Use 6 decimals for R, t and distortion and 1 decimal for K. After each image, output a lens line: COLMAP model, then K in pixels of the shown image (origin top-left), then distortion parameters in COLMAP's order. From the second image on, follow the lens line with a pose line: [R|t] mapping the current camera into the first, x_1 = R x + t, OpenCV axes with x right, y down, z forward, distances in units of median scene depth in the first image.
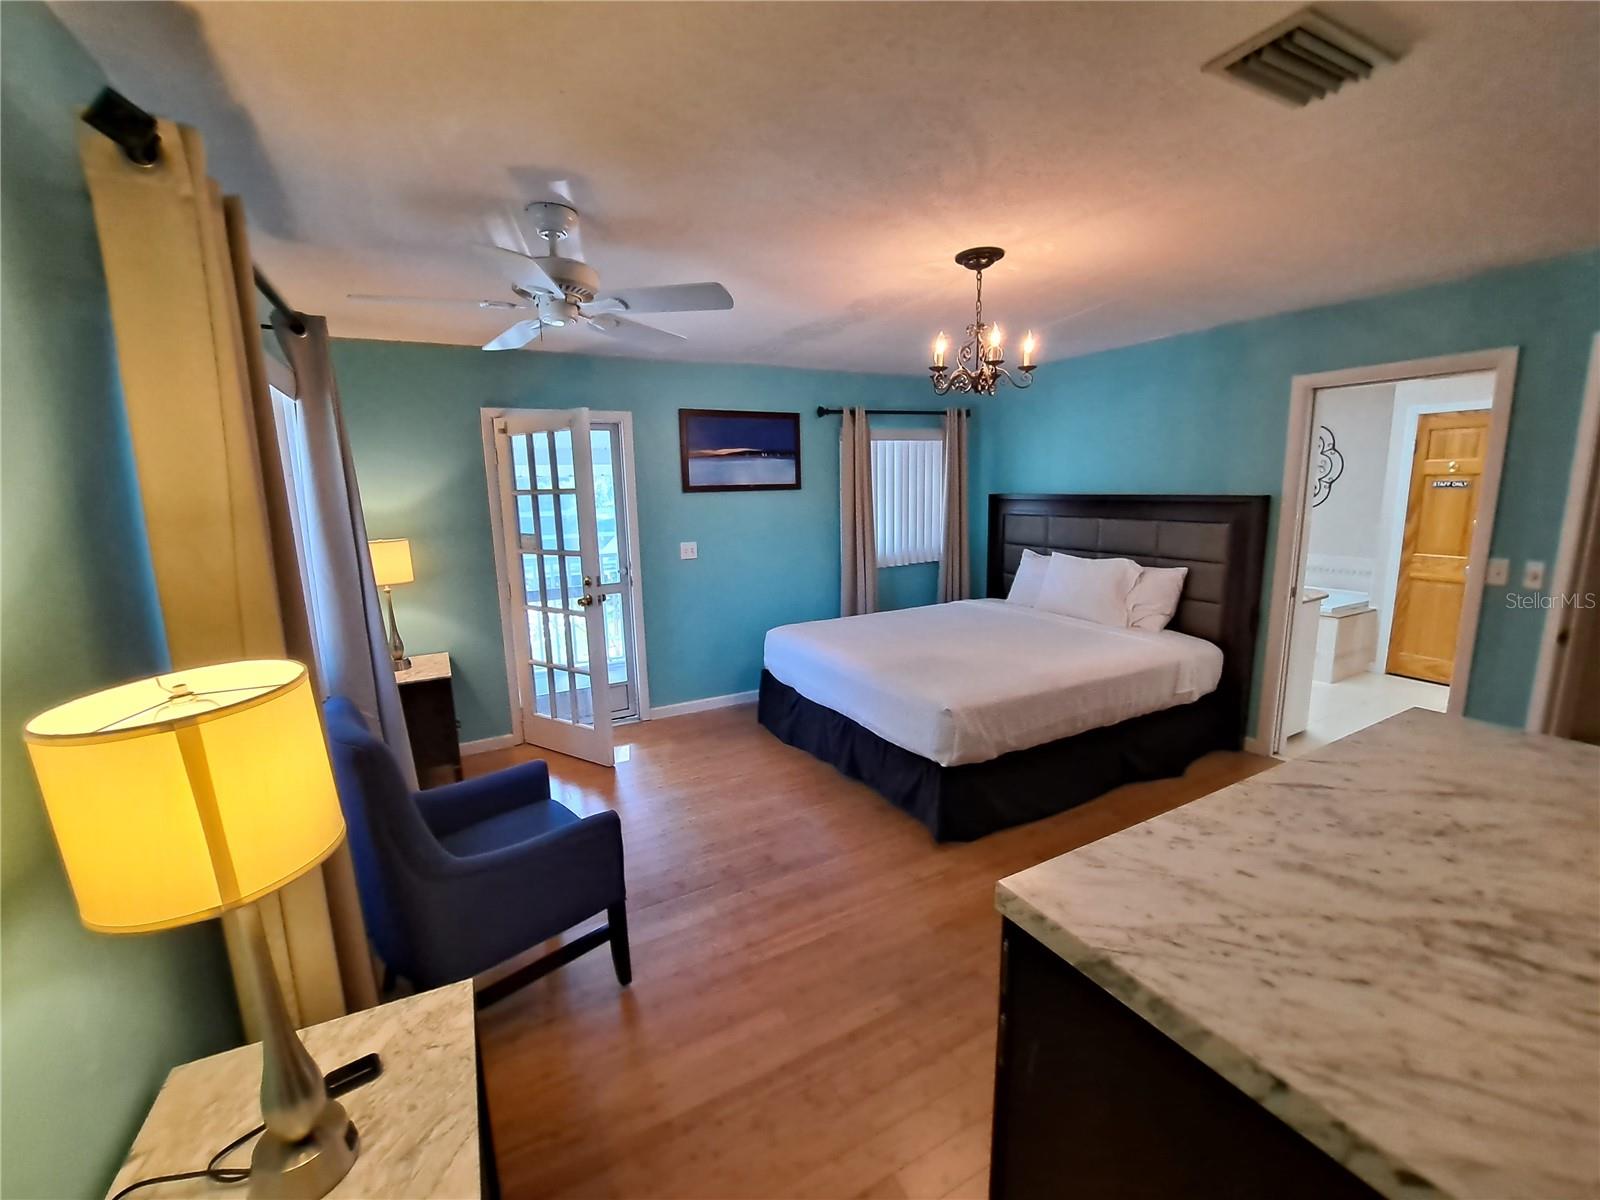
lens RADIAL K [[642.1, 0, 787.9], [0, 642.1, 594.3], [0, 0, 1]] dist [-0.001104, 0.000050]
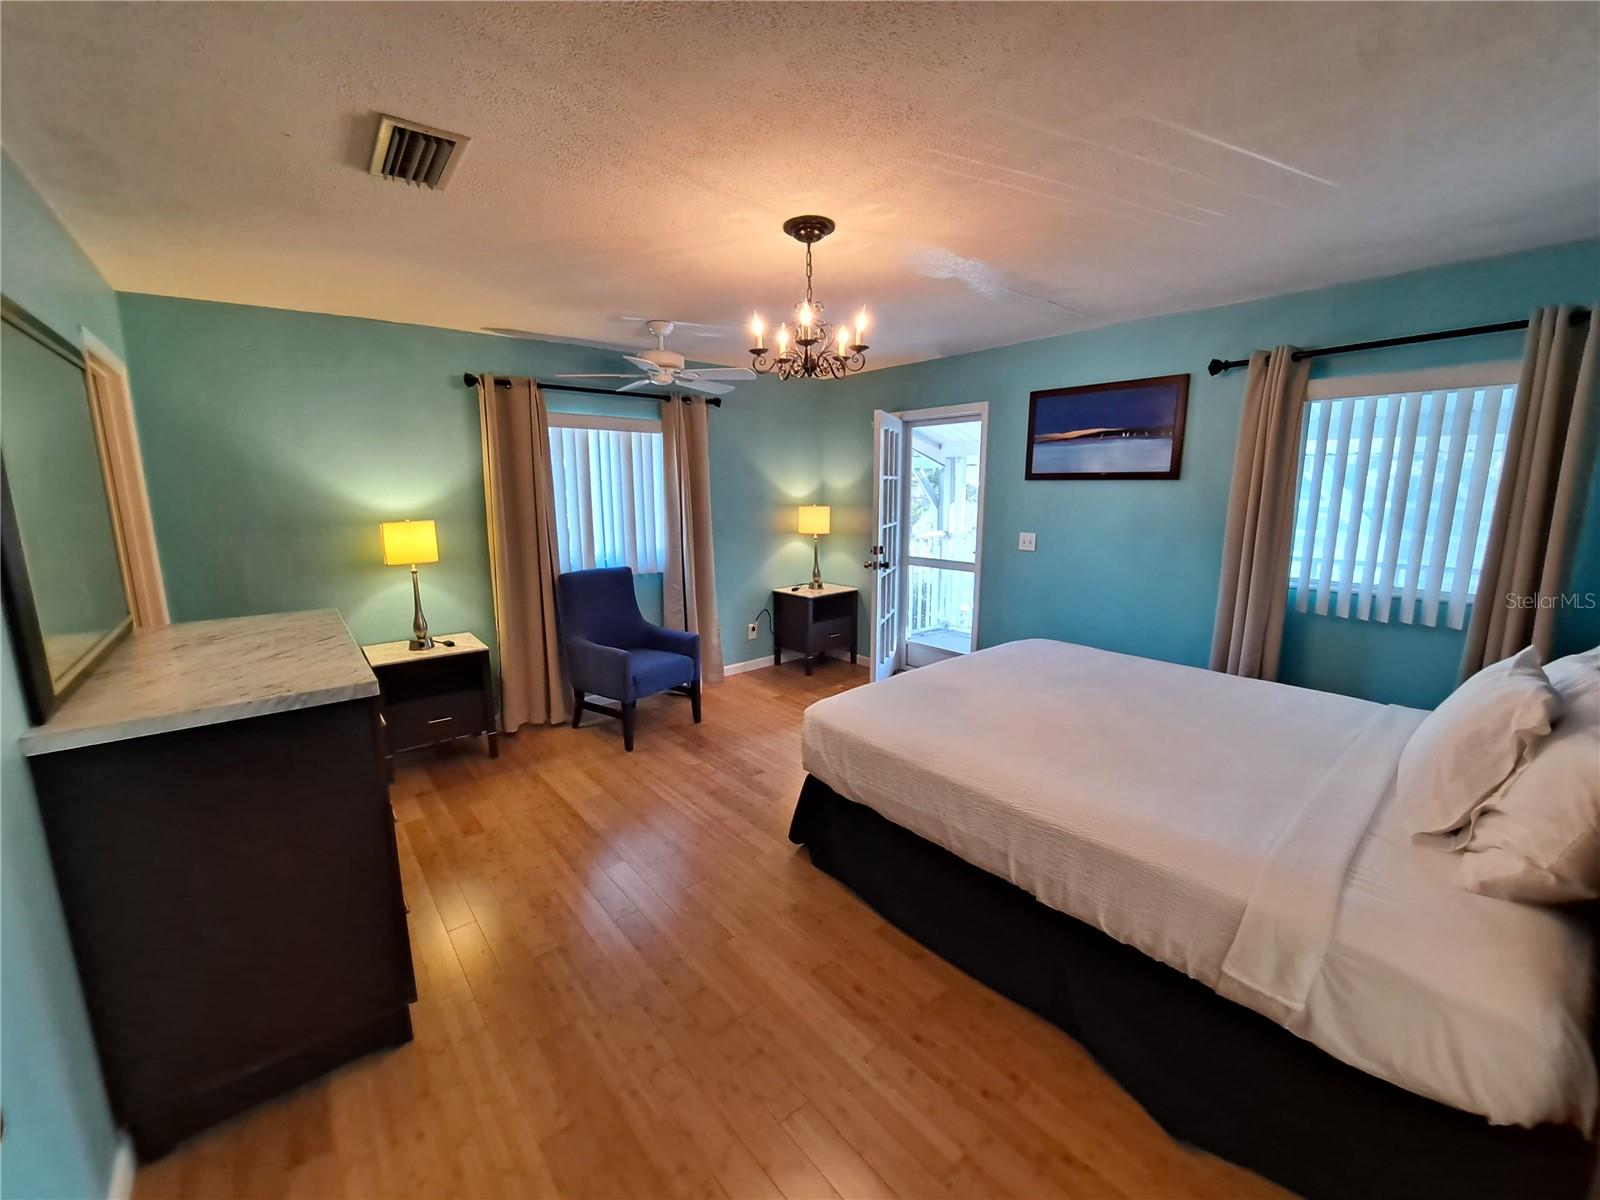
lens RADIAL K [[642.1, 0, 787.9], [0, 642.1, 594.3], [0, 0, 1]] dist [-0.001104, 0.000050]
pose [[0.203617, 0.190785, -0.960282, 0.713315], [-0.164474, 0.973556, 0.158547, -0.086457], [0.965136, 0.125659, 0.229612, 0.461415]]
